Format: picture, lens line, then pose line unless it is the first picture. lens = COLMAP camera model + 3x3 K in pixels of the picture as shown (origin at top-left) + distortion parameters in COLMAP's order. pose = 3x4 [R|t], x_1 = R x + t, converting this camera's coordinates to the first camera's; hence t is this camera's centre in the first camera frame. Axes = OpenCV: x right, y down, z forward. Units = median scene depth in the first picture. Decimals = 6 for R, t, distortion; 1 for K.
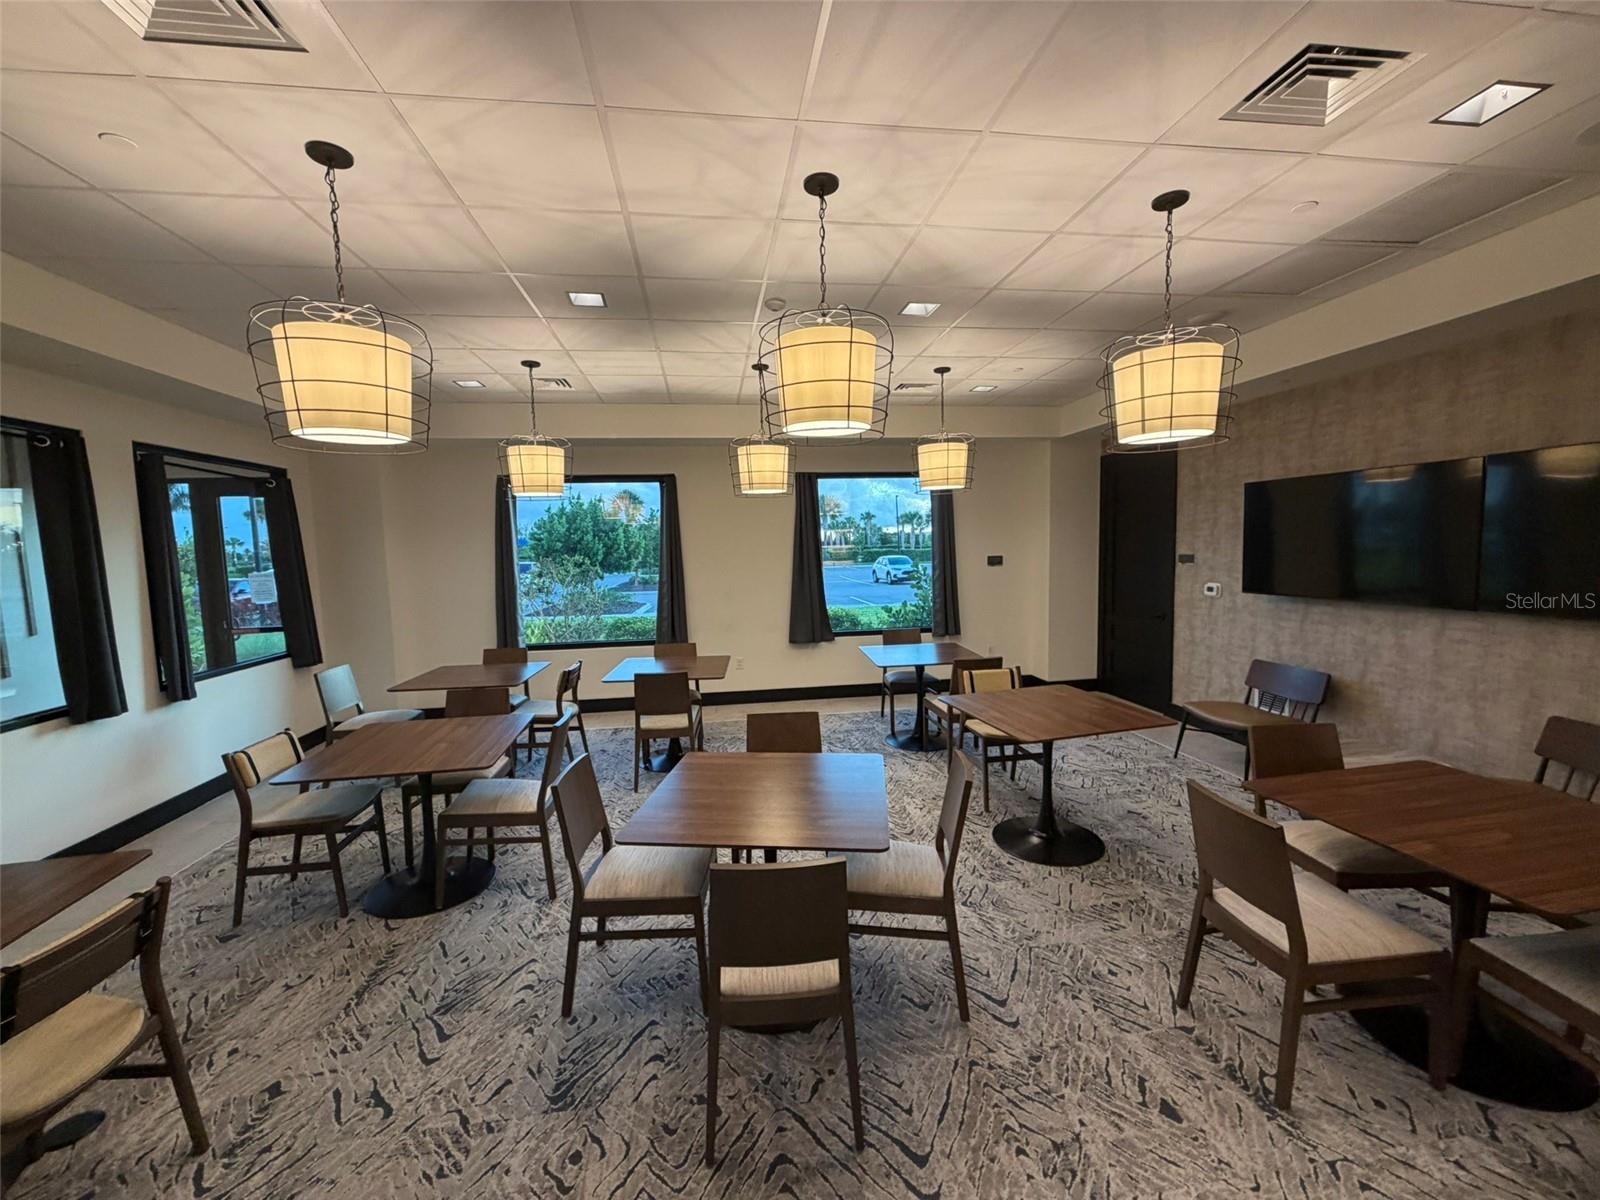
lens RADIAL K [[635.4, 0, 797.9], [0, 635.4, 597.5], [0, 0, 1]] dist [0.000341, 0.000019]
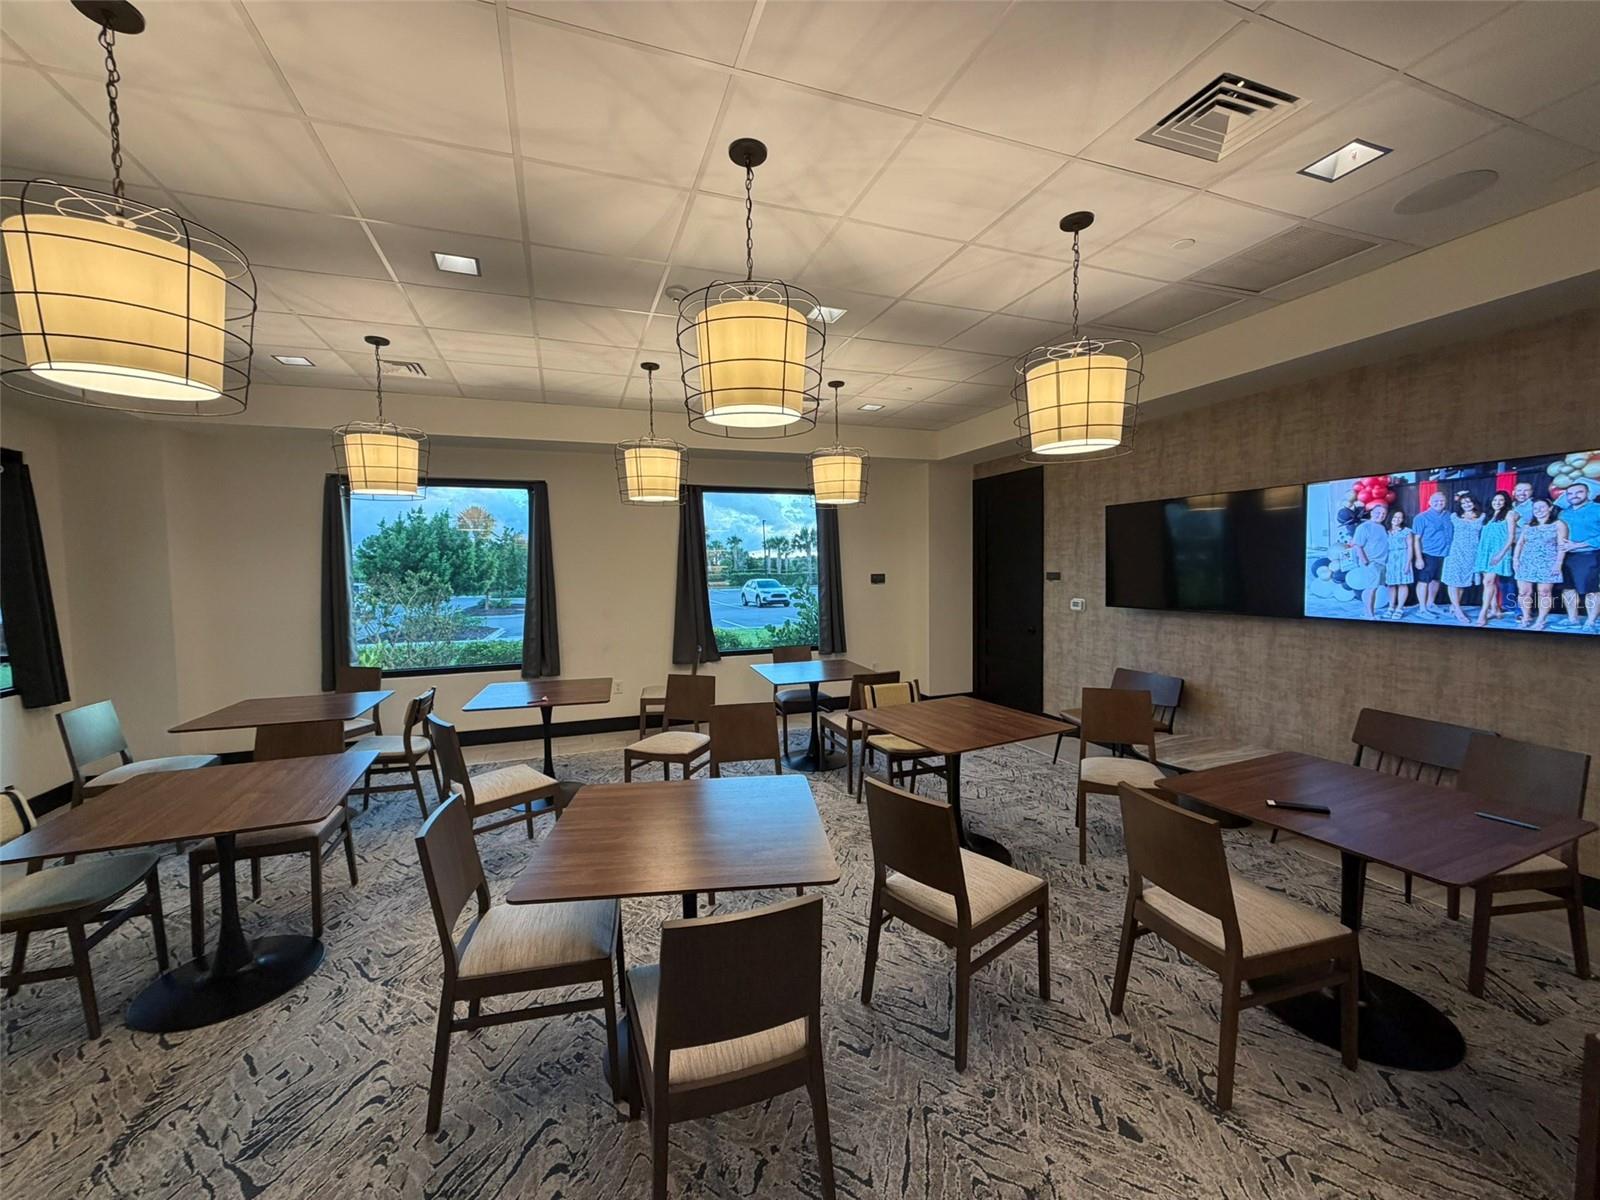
lens RADIAL K [[635.4, 0, 797.9], [0, 635.4, 597.5], [0, 0, 1]] dist [0.000341, 0.000019]
pose [[0.978155, 0.000213, 0.207877, -0.070632], [0.007689, 0.999278, -0.037204, 0.024164], [-0.207735, 0.037989, 0.977447, 0.091700]]
